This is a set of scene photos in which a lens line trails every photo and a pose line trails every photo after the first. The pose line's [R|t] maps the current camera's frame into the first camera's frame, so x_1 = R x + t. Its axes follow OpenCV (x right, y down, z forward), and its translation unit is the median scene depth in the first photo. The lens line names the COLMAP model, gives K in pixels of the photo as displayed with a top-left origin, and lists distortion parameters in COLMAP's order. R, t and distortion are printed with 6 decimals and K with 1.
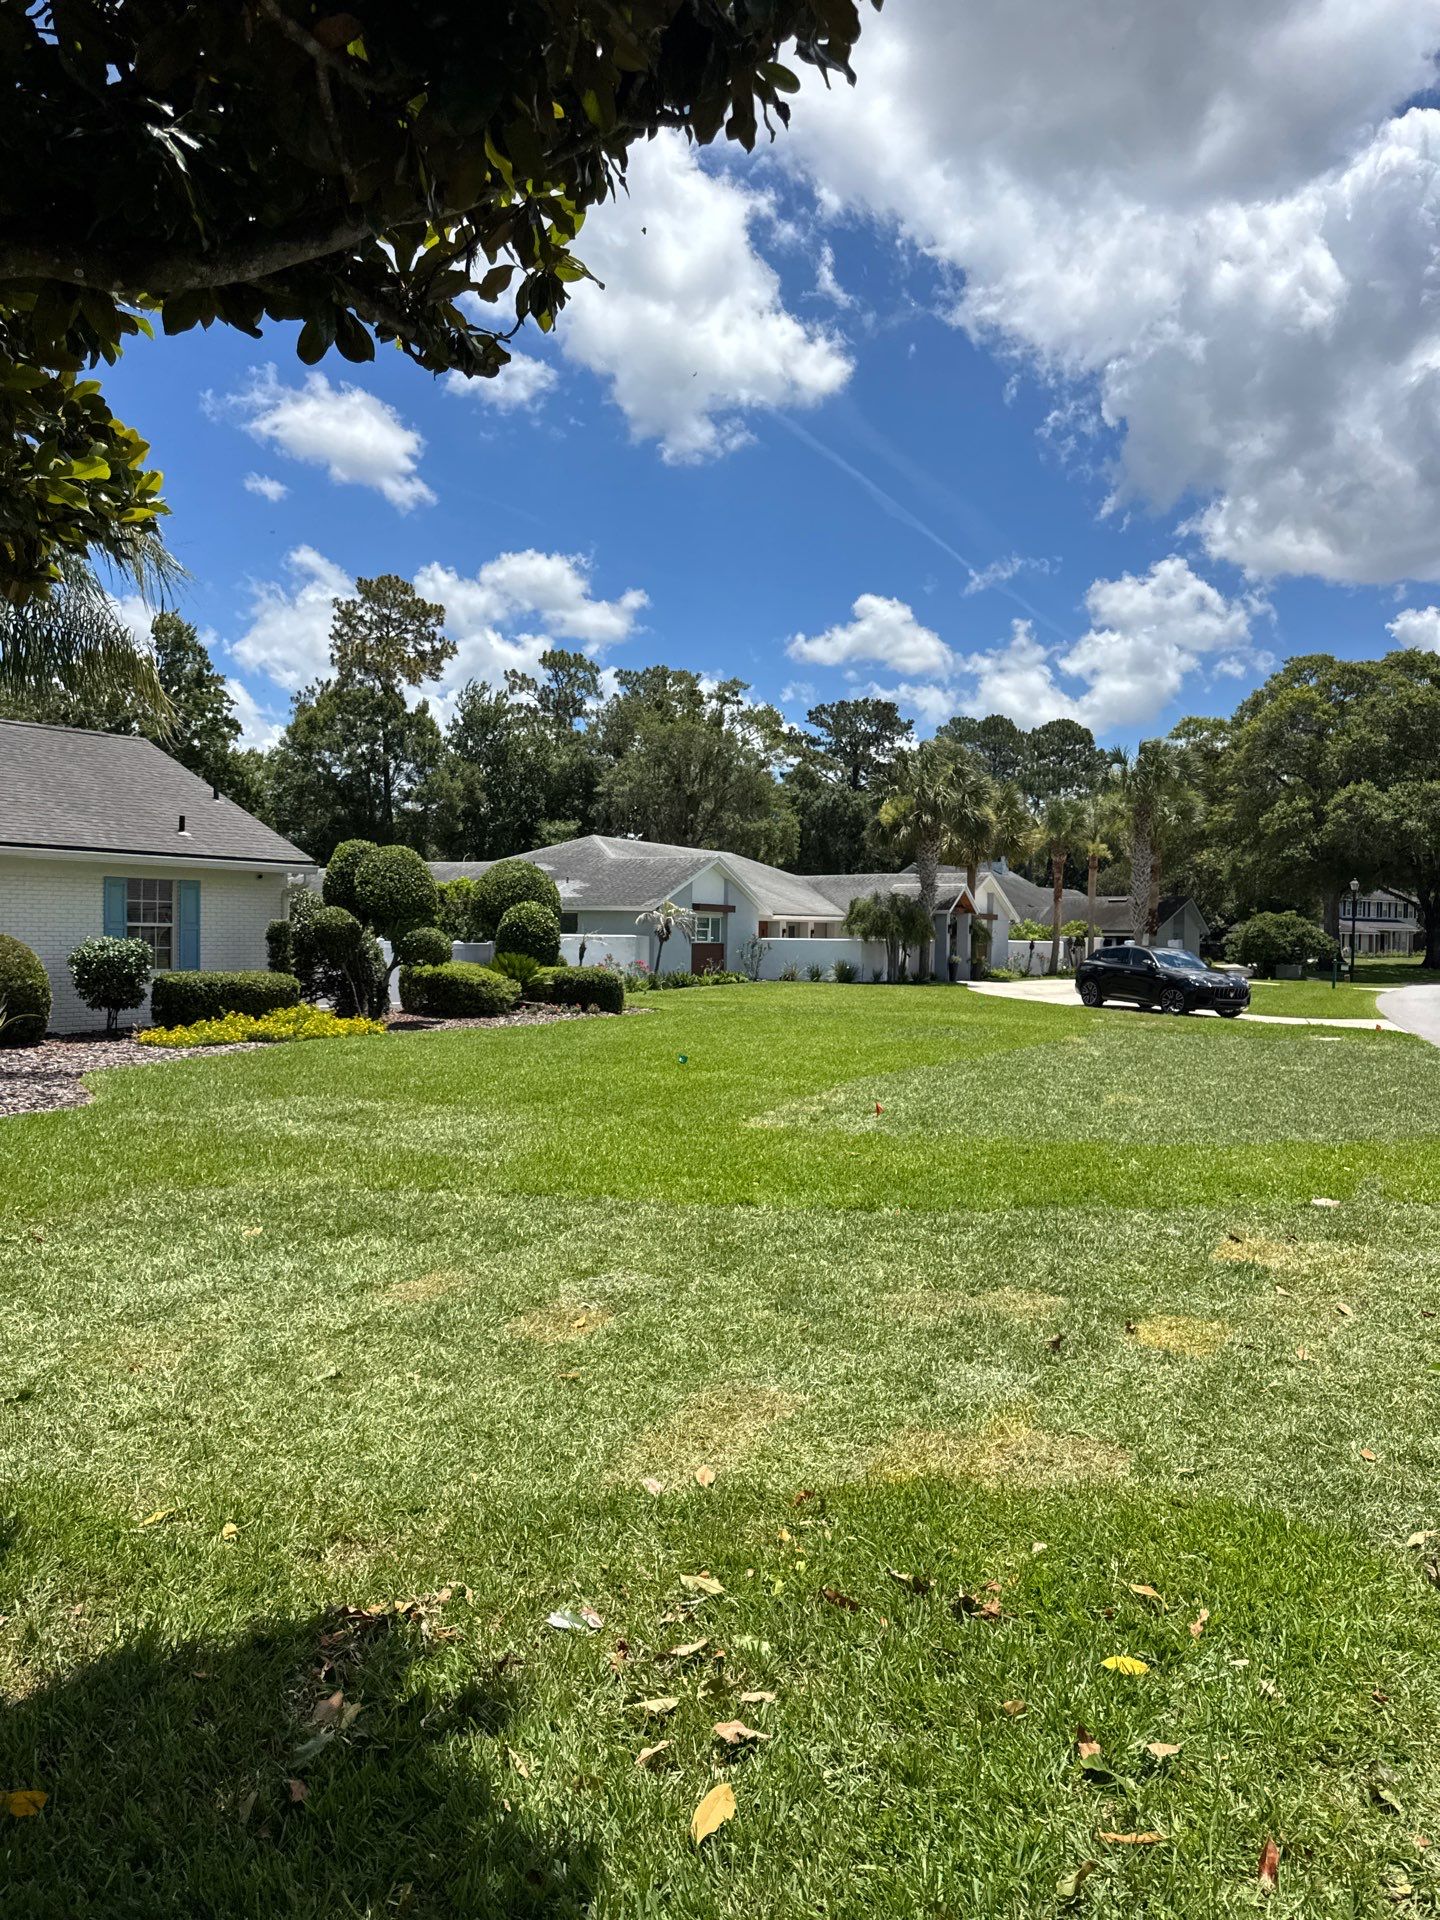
lens RADIAL K [[1324.5, 0, 720.0], [0, 1324.5, 960.0], [0, 0, 1]] dist [0.080884, -0.080499]
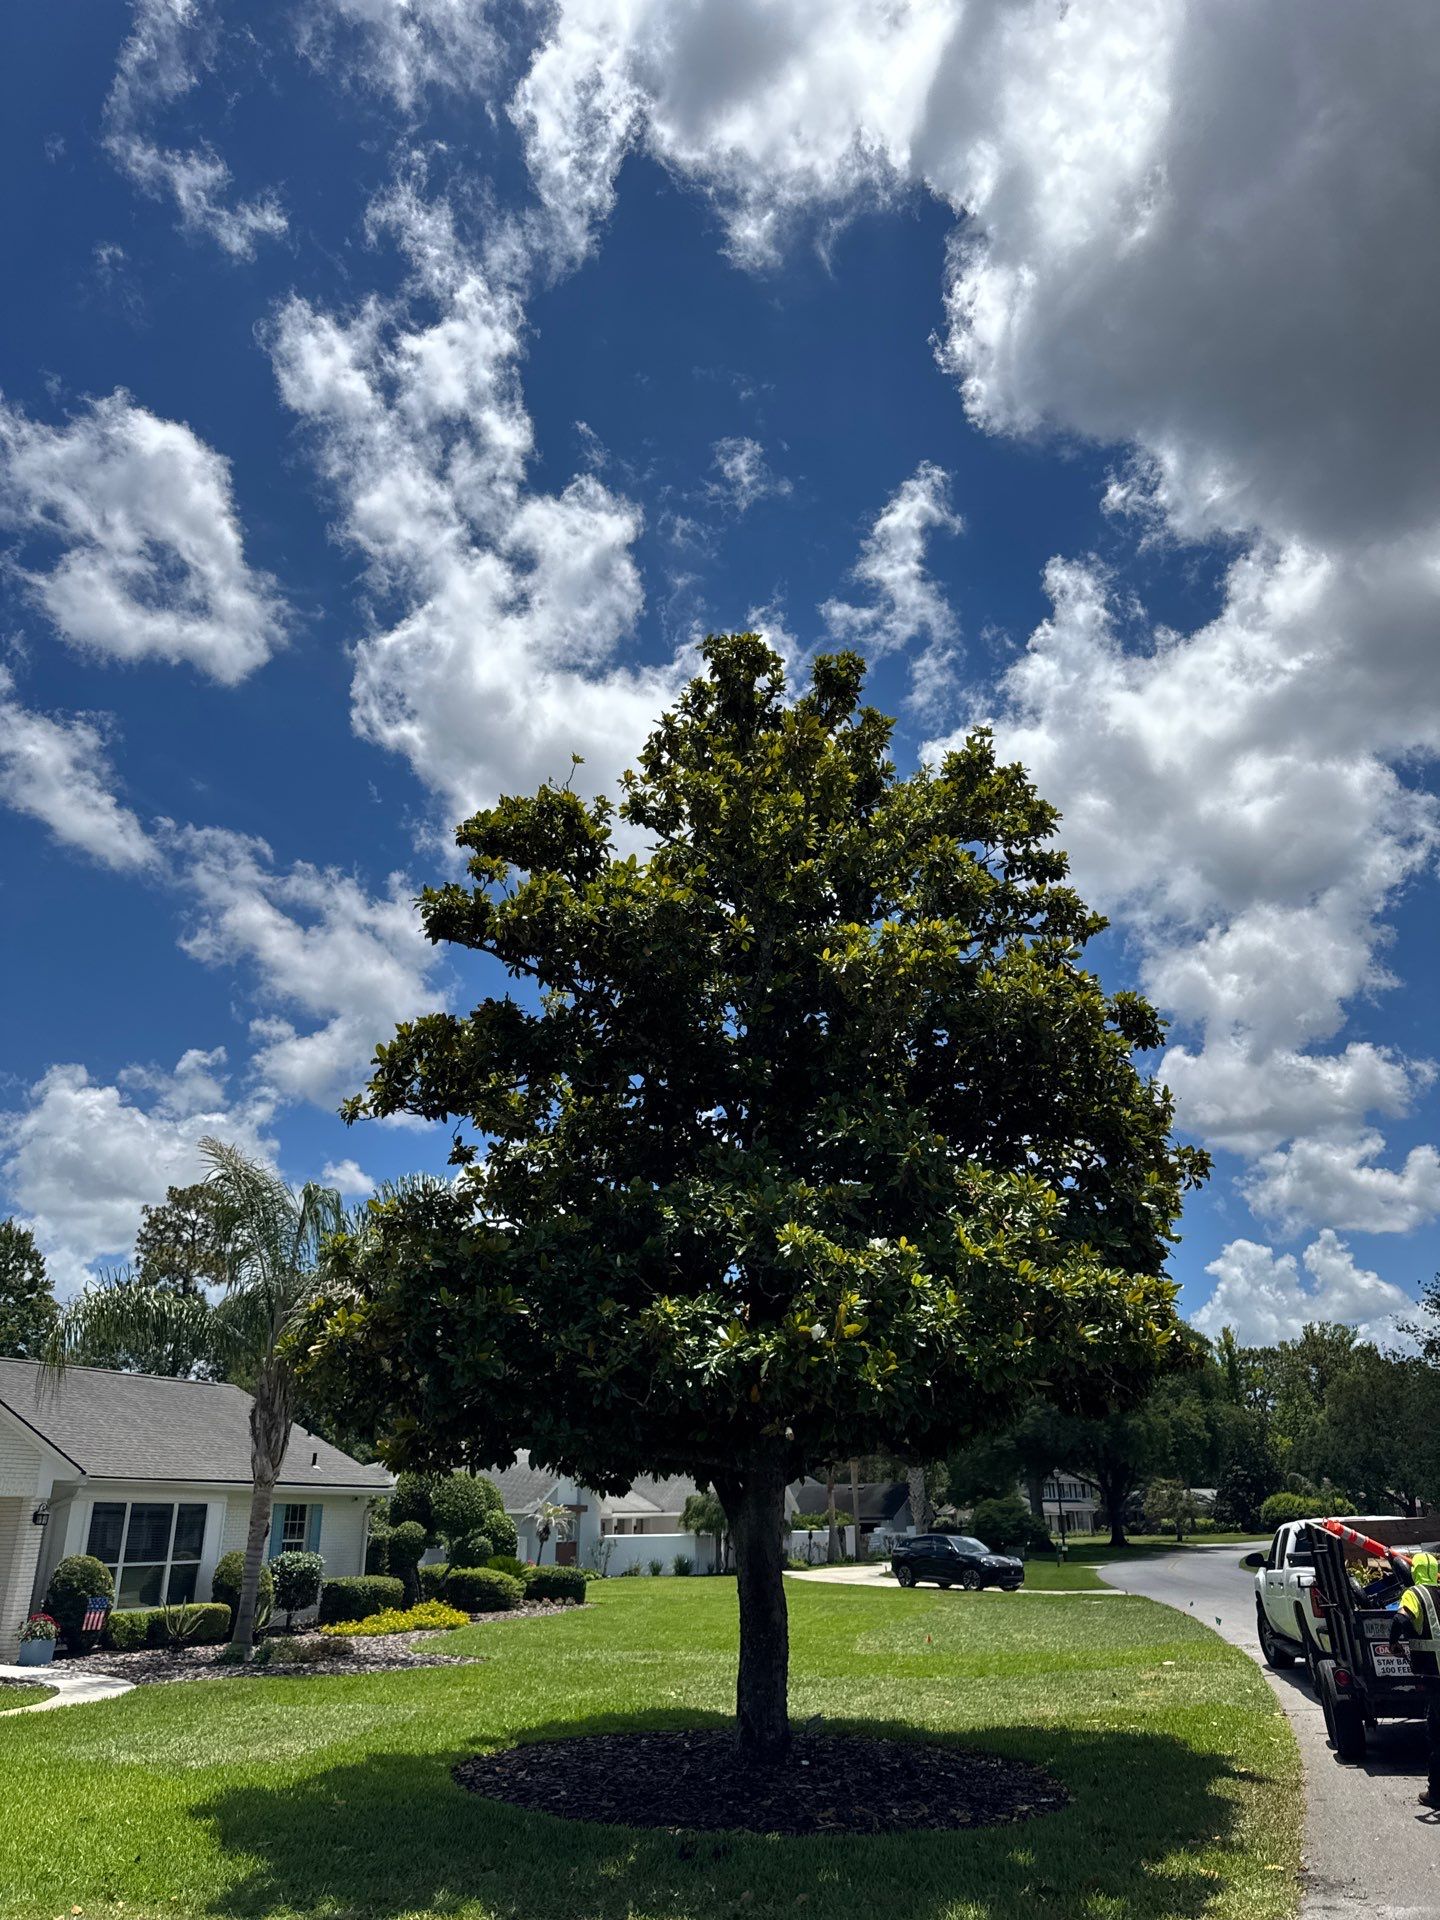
lens RADIAL K [[1324.5, 0, 720.0], [0, 1324.5, 960.0], [0, 0, 1]] dist [0.080884, -0.080499]
pose [[0.972695, 0.063186, 0.223321, -0.167139], [0.033101, 0.914621, -0.402954, -0.001212], [-0.229715, 0.399343, 0.887556, -0.253135]]
